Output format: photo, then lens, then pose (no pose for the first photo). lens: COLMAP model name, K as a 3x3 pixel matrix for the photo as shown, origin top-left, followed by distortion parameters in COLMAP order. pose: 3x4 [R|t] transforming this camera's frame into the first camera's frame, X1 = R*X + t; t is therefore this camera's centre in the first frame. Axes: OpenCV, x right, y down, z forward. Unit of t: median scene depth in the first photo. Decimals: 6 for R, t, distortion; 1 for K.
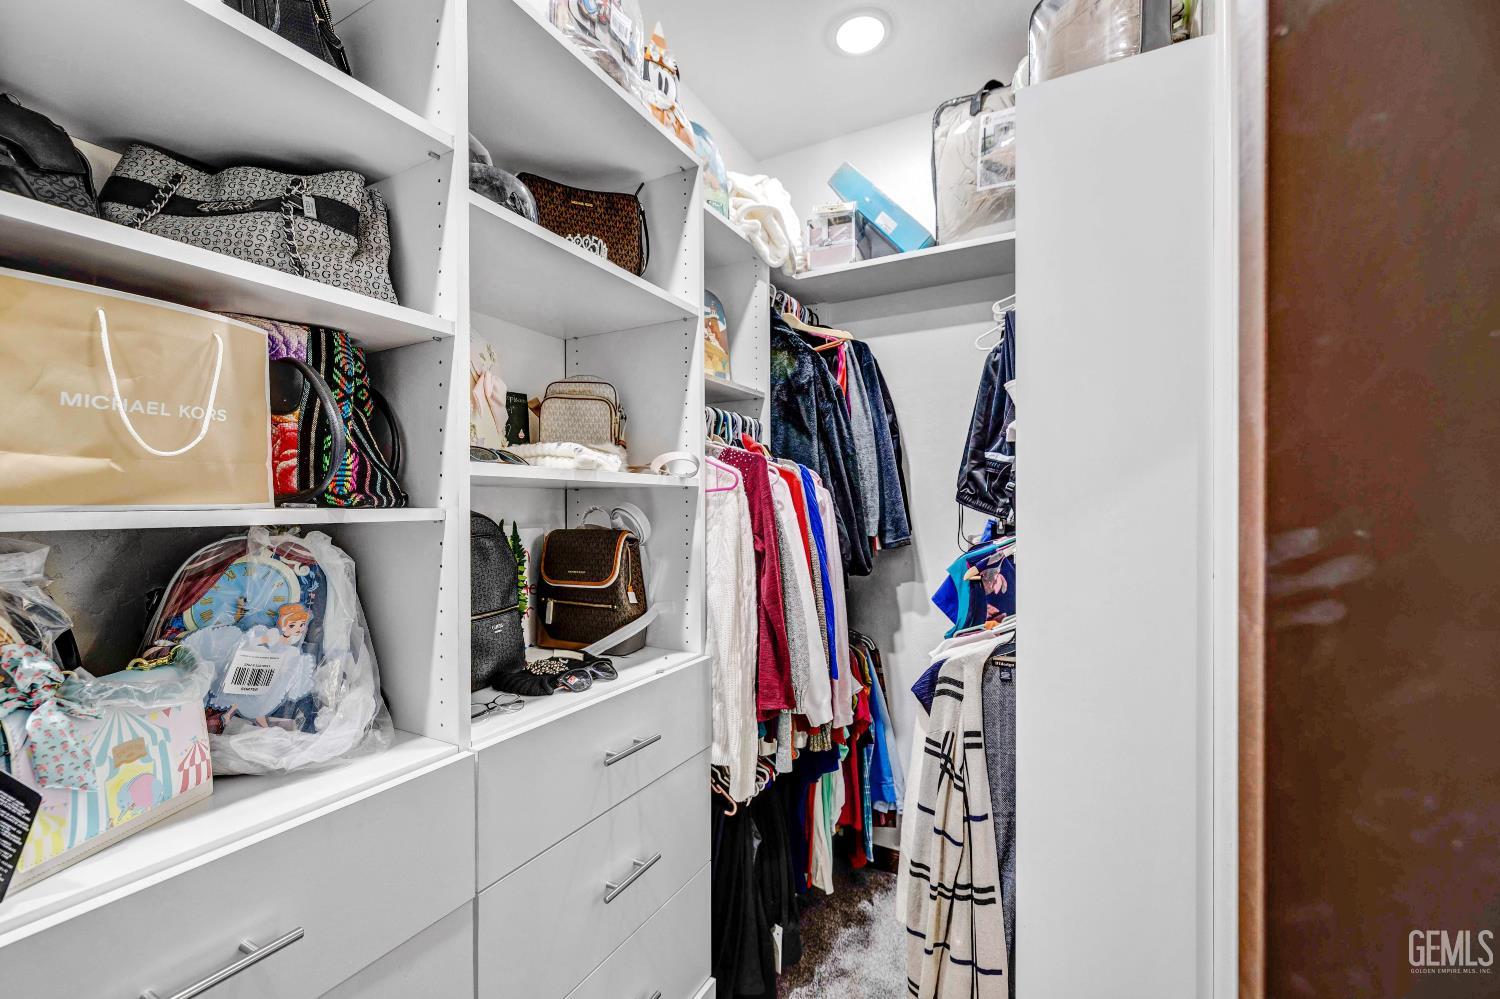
lens RADIAL K [[634.2, 0, 748.3], [0, 634.2, 501.4], [0, 0, 1]] dist [0.002448, 0.000600]
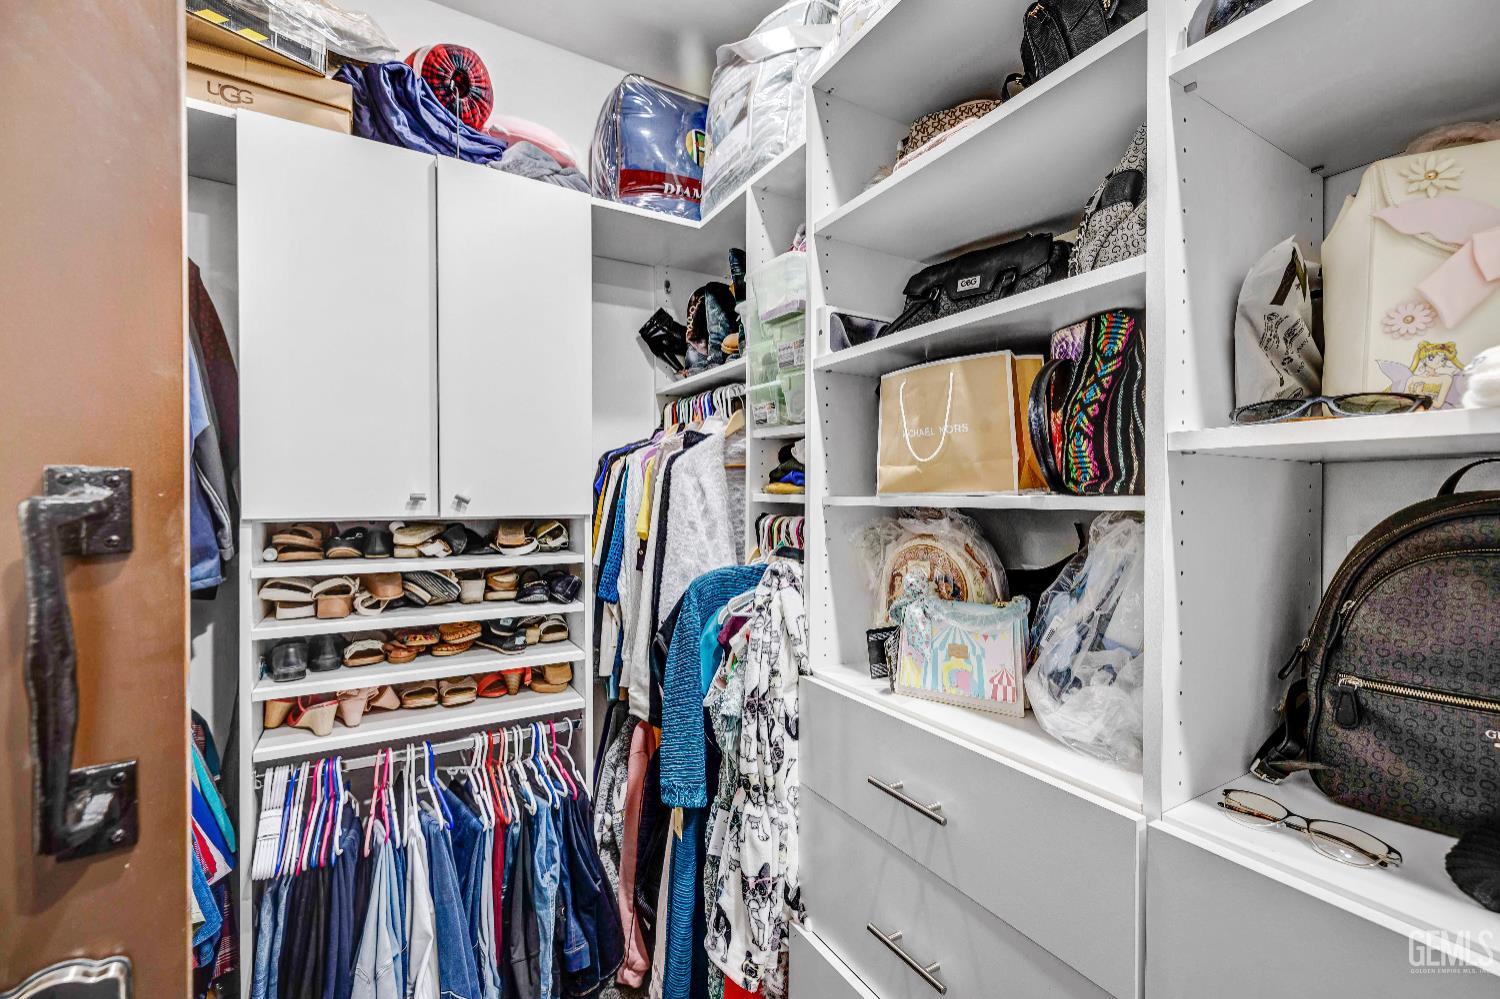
lens RADIAL K [[634.2, 0, 747.4], [0, 634.2, 500.6], [0, 0, 1]] dist [0.002448, 0.000600]
pose [[-0.519512, 0.013320, -0.854359, 0.542333], [0.008121, 0.999910, 0.010652, 0.004013], [0.854424, -0.001404, -0.519574, 1.205234]]
